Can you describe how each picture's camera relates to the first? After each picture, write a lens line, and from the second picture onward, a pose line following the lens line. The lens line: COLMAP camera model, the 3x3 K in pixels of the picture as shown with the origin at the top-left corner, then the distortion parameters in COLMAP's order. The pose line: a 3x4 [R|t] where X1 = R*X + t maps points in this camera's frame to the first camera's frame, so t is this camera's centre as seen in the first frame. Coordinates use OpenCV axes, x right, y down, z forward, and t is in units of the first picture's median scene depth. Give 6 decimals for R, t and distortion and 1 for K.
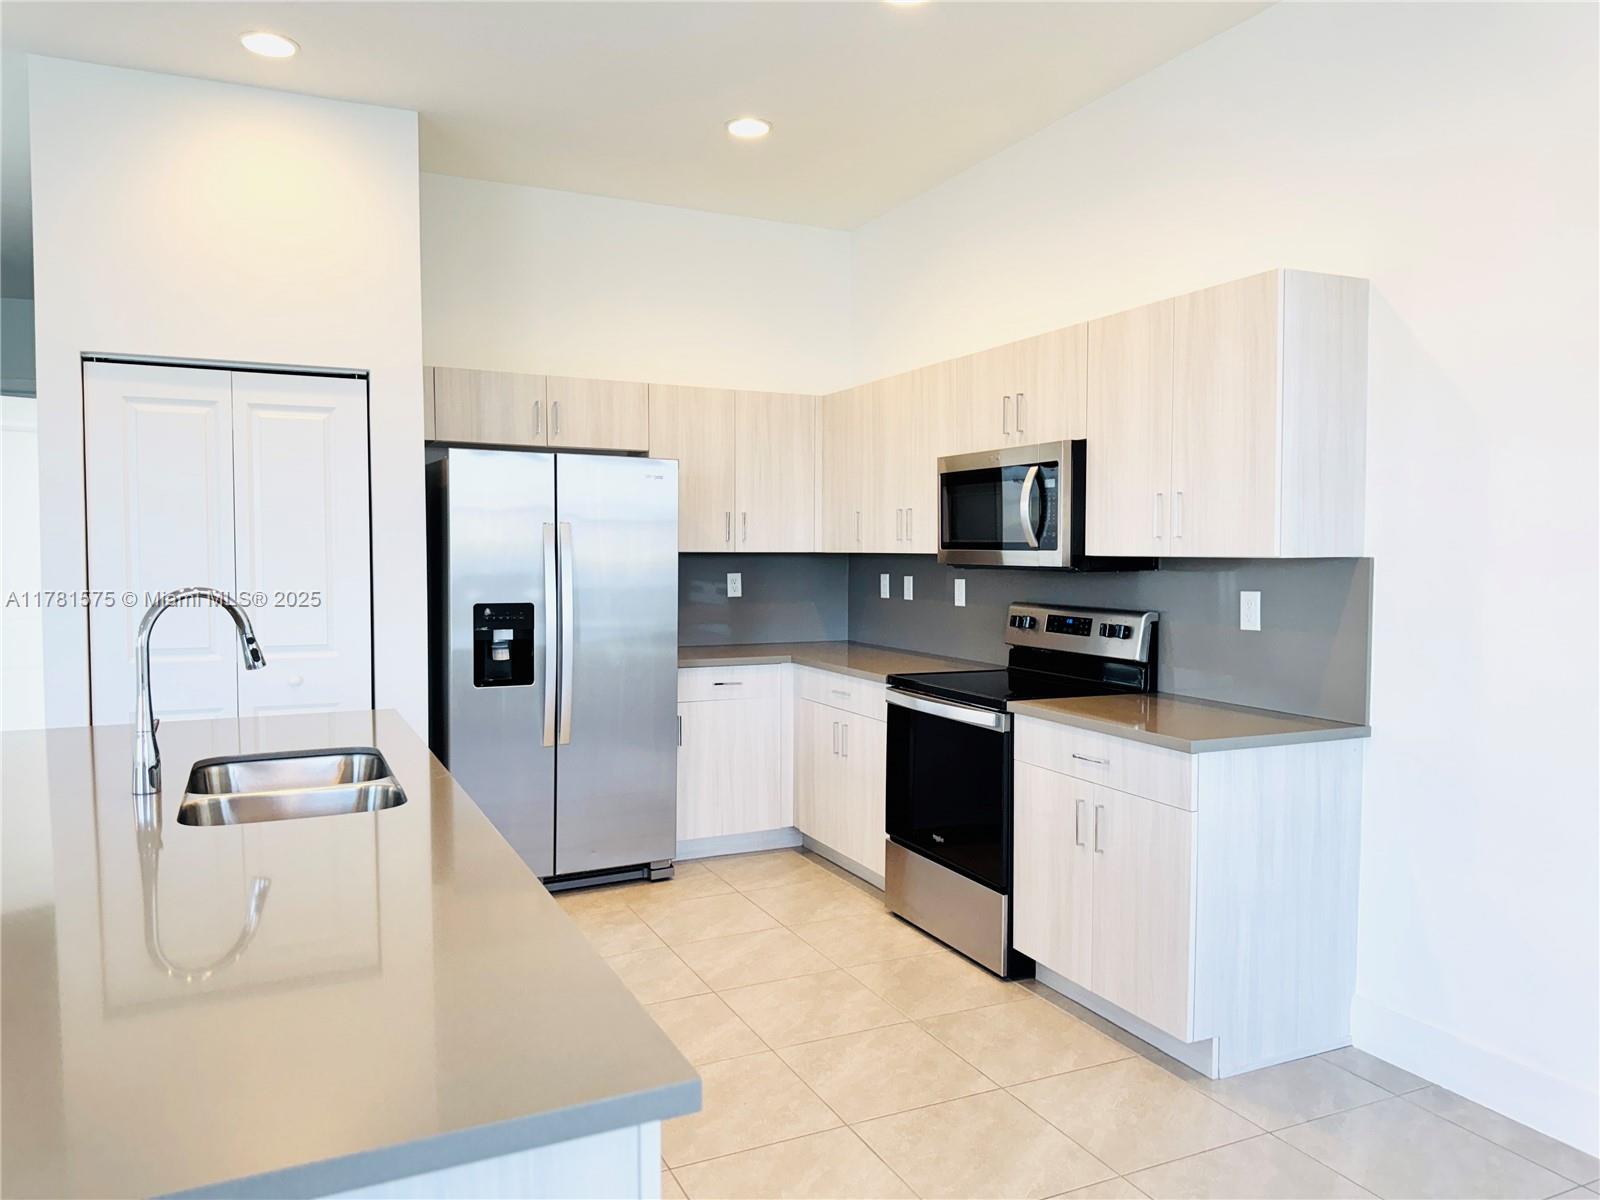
lens RADIAL K [[1119.0, 0, 800.2], [0, 1119.0, 615.3], [0, 0, 1]] dist [0.047016, -0.060004]
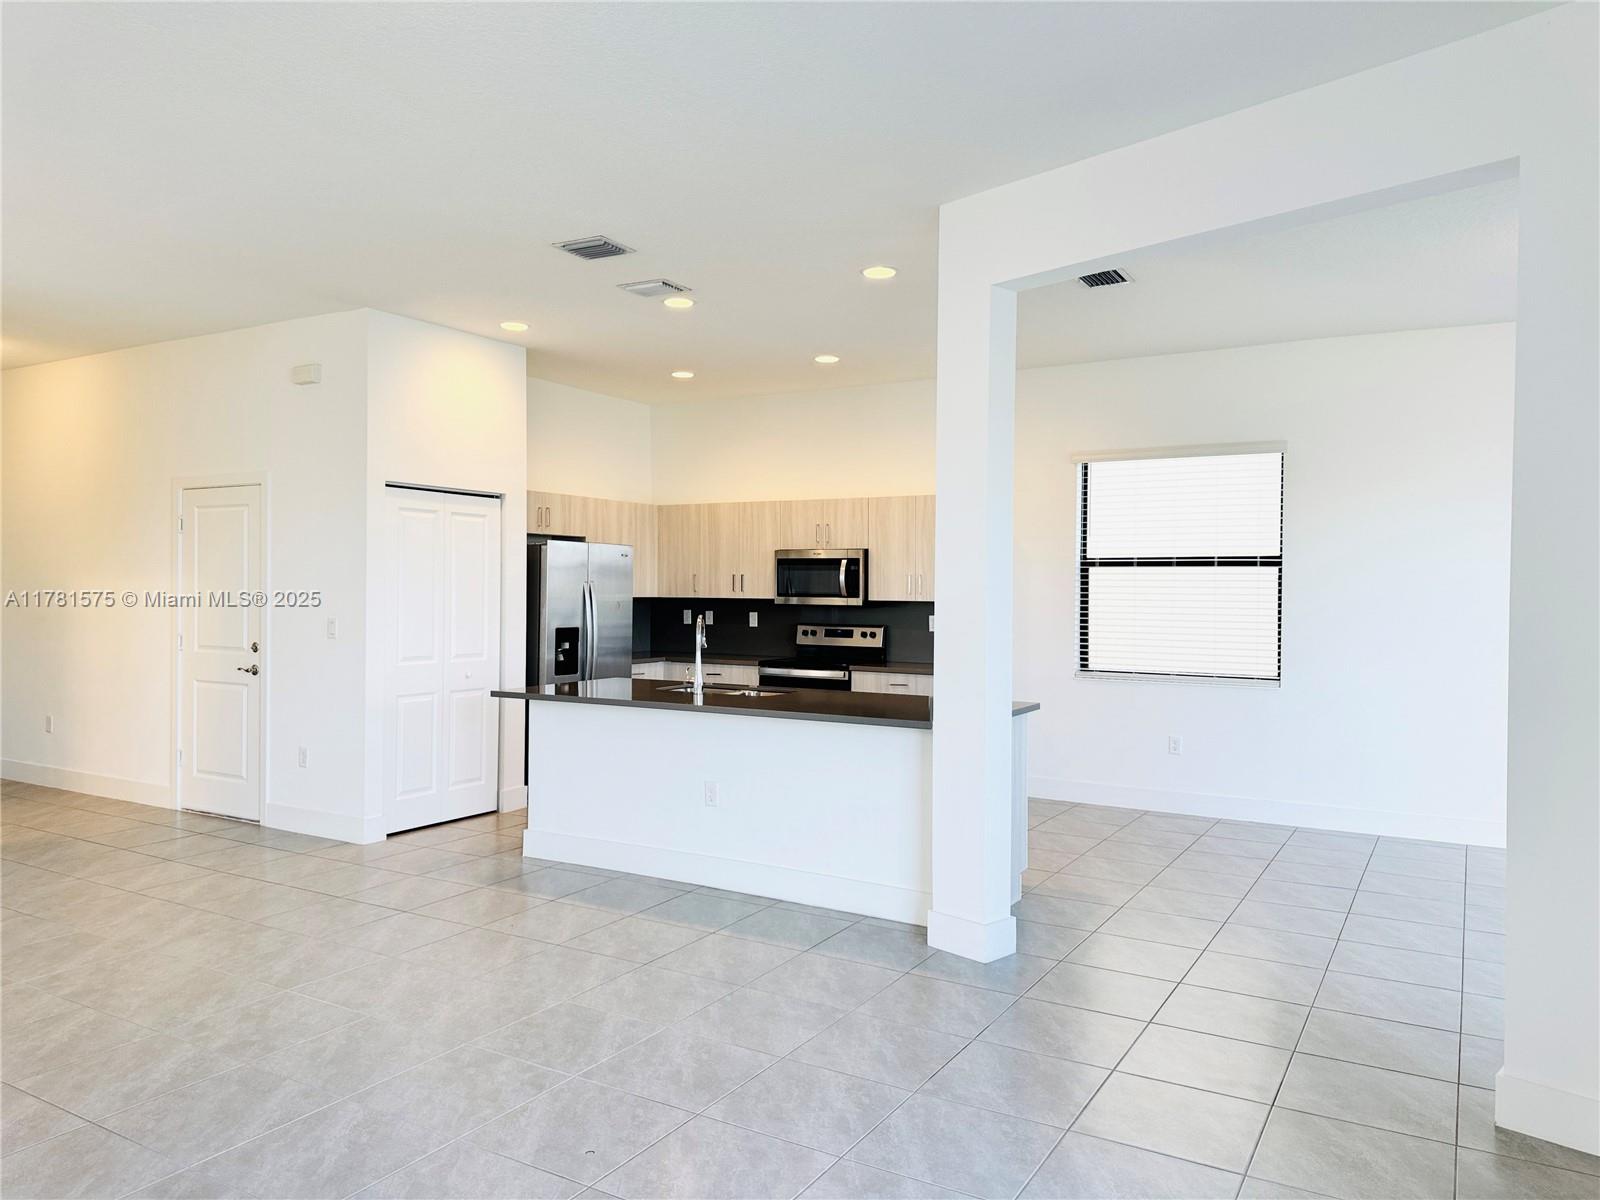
lens RADIAL K [[1119.0, 0, 810.2], [0, 1119.0, 592.2], [0, 0, 1]] dist [0.047016, -0.060004]
pose [[0.823118, 0.003263, 0.567862, -0.970220], [0.026223, 0.998698, -0.043749, 0.021802], [-0.567265, 0.050901, 0.821961, -0.675767]]
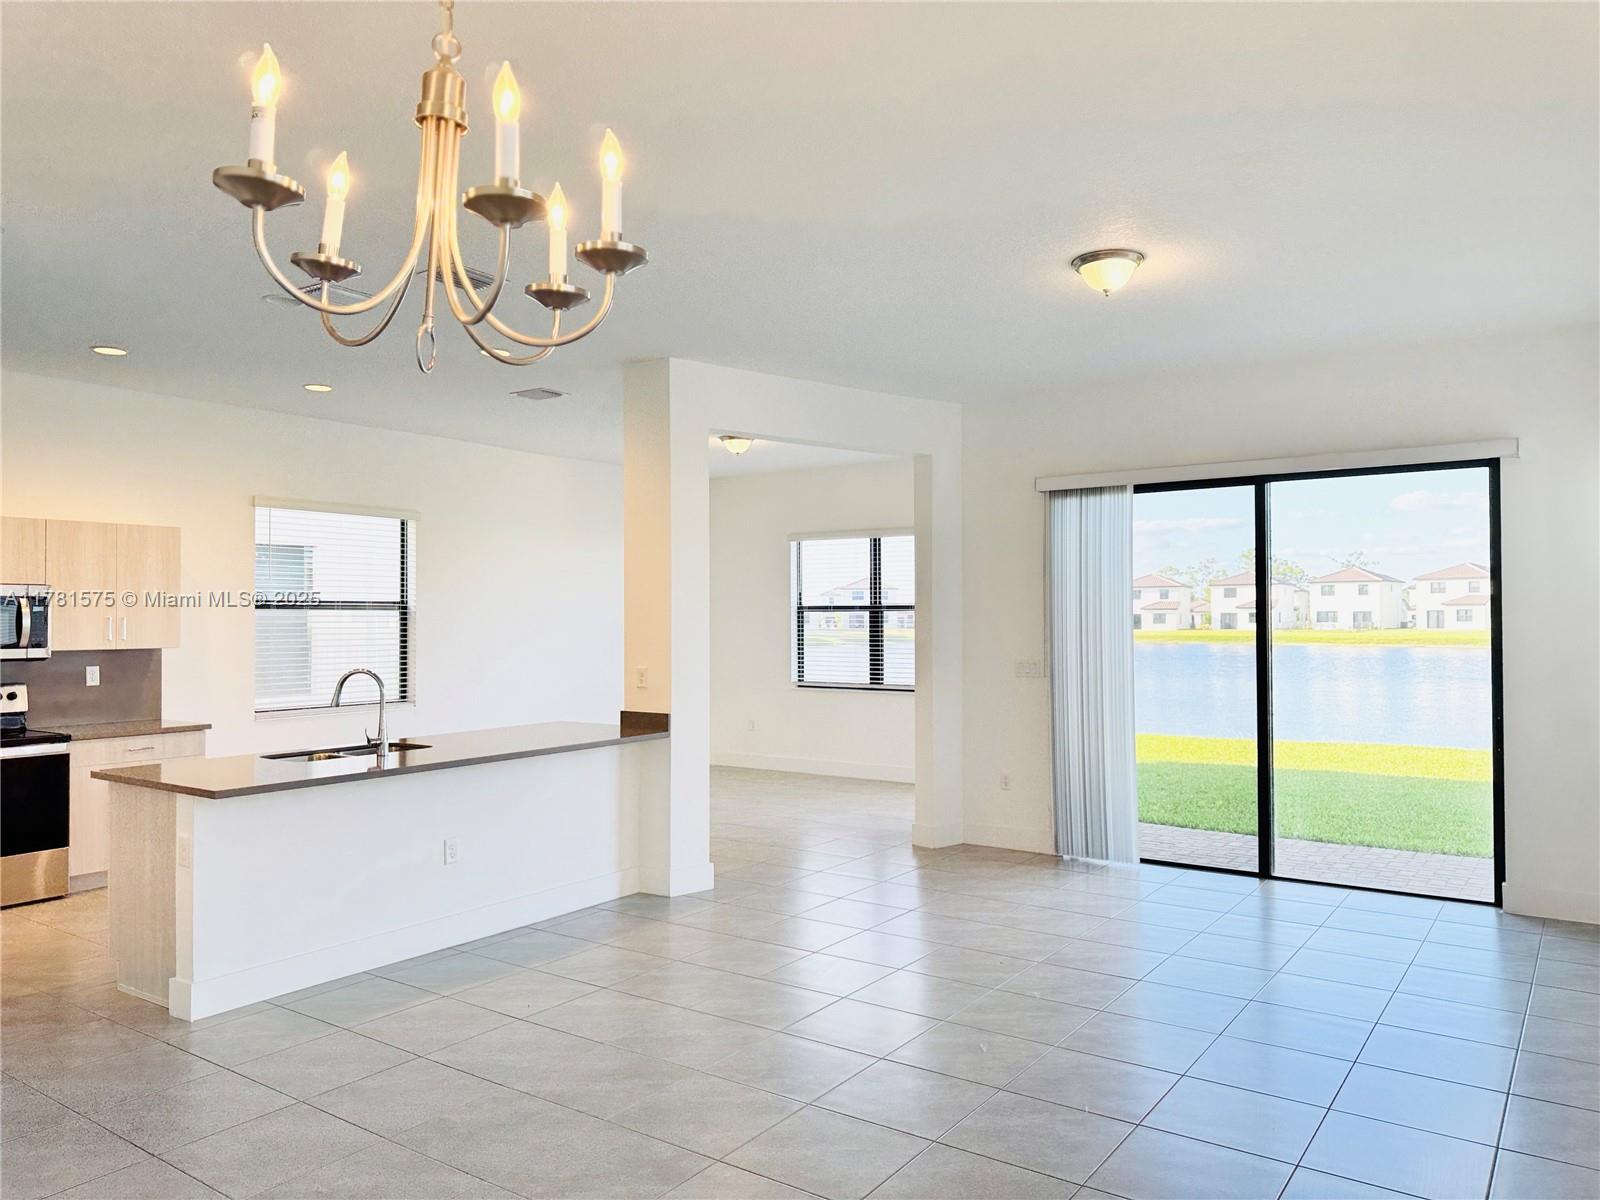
lens RADIAL K [[1119.0, 0, 808.2], [0, 1119.0, 596.2], [0, 0, 1]] dist [0.047016, -0.060004]
pose [[-0.499592, 0.020071, 0.866028, -1.624025], [0.054880, 0.998457, 0.008519, -0.076836], [-0.864521, 0.051783, -0.499922, 0.737725]]
